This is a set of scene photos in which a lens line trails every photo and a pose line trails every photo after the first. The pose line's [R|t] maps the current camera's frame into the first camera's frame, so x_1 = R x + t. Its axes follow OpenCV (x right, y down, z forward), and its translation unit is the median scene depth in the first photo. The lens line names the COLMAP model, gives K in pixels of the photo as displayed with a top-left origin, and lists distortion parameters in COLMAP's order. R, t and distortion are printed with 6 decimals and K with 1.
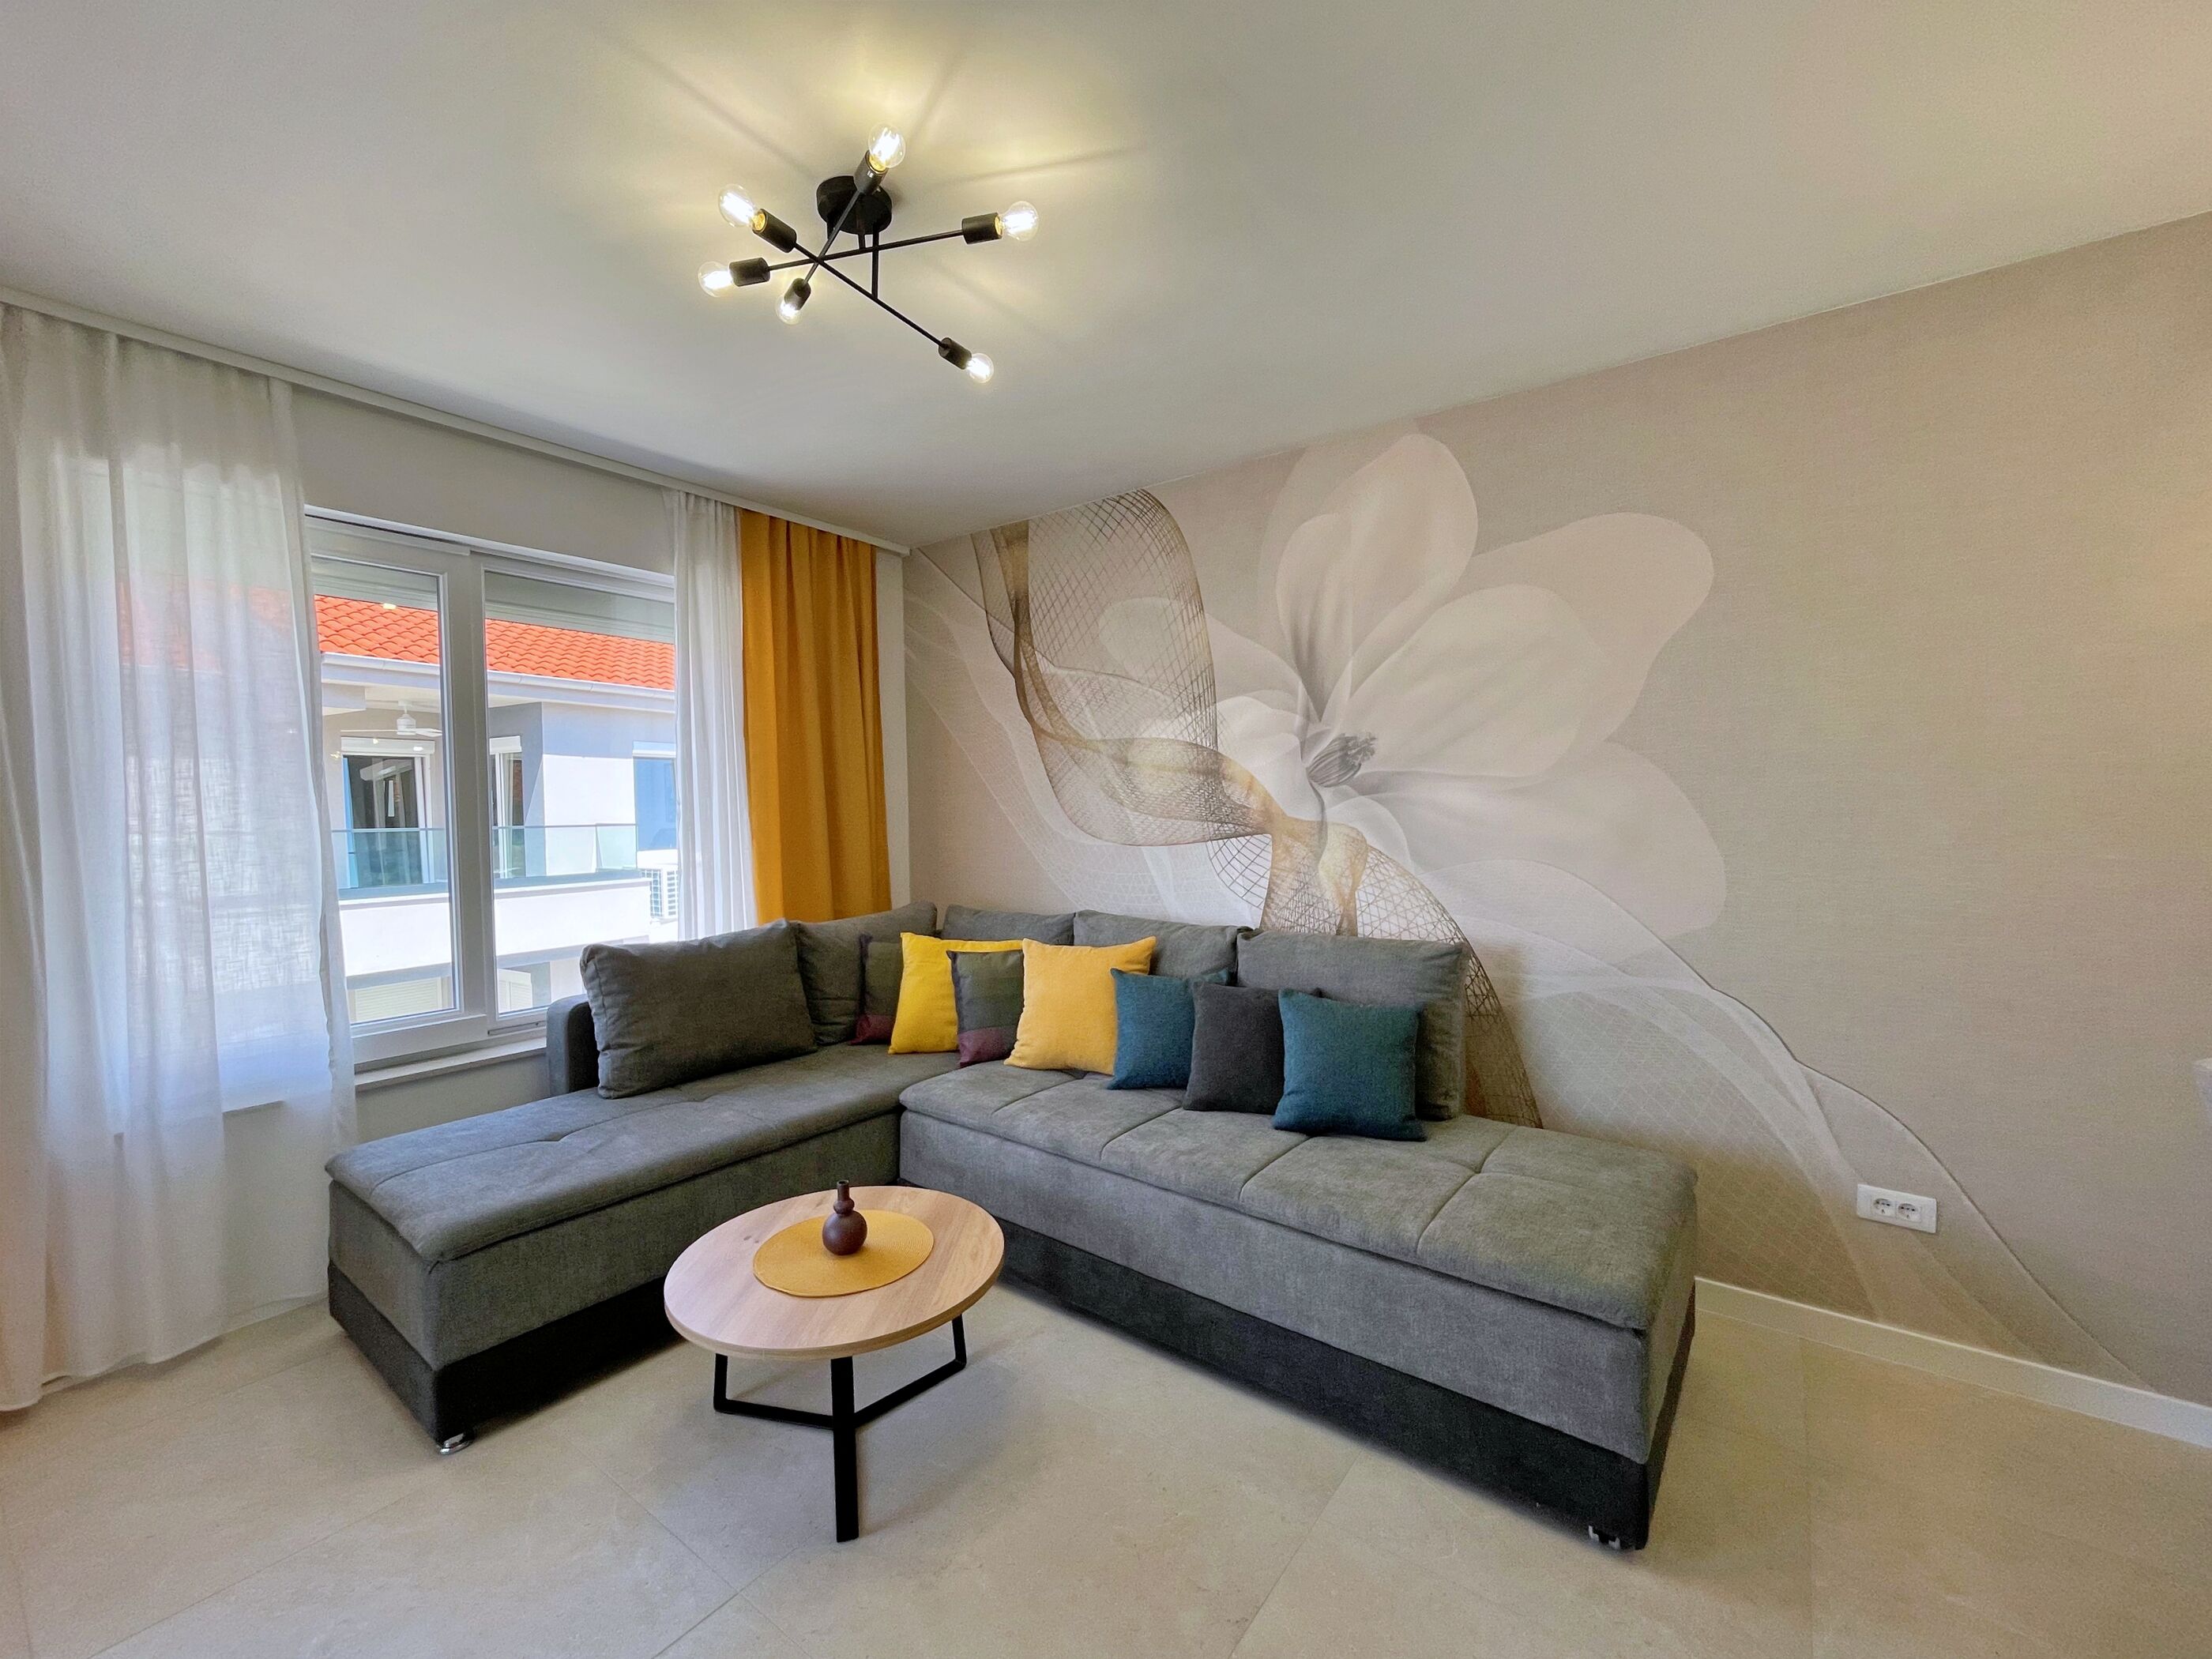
lens RADIAL K [[917.0, 0, 1108.9], [0, 917.0, 841.2], [0, 0, 1]] dist [0.000043, -0.009597]
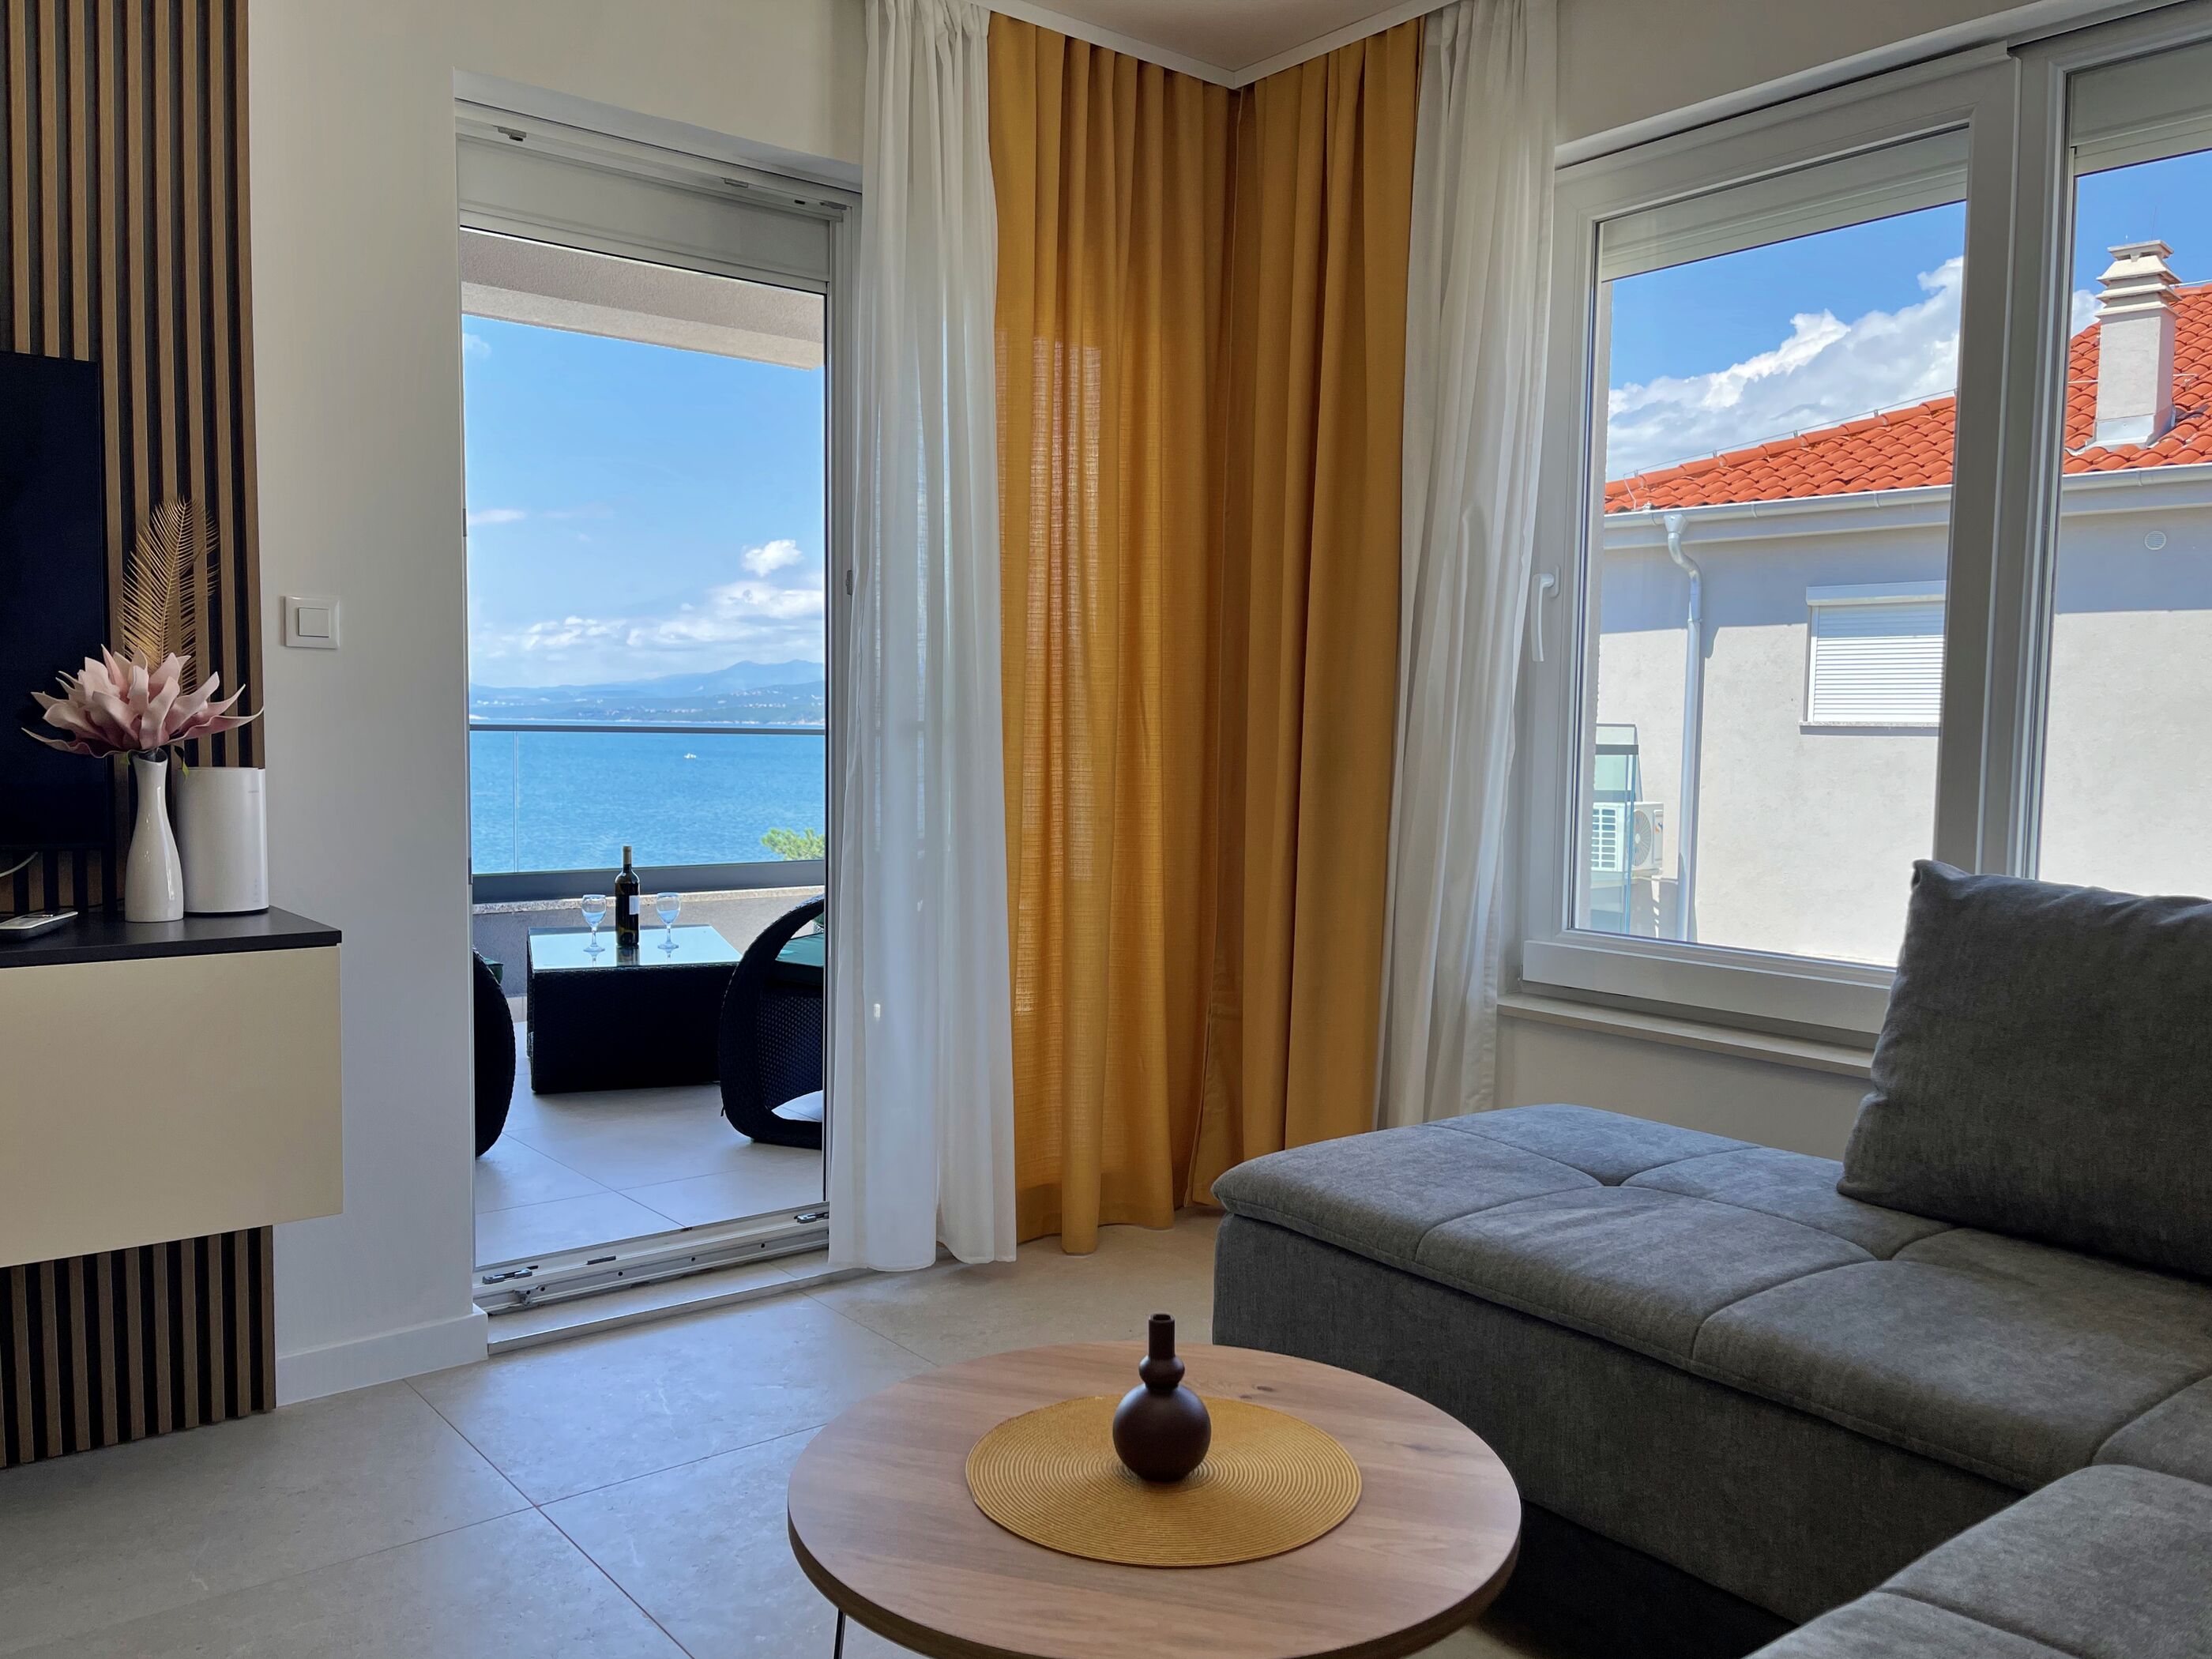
lens RADIAL K [[1699.3, 0, 1106.0], [0, 1699.3, 829.5], [0, 0, 1]] dist [0.060435, 0.000359]
pose [[-0.244100, 0.066784, -0.967448, 0.326969], [-0.050053, 0.995428, 0.081344, 0.044453], [0.968458, 0.068280, -0.239641, 0.745740]]
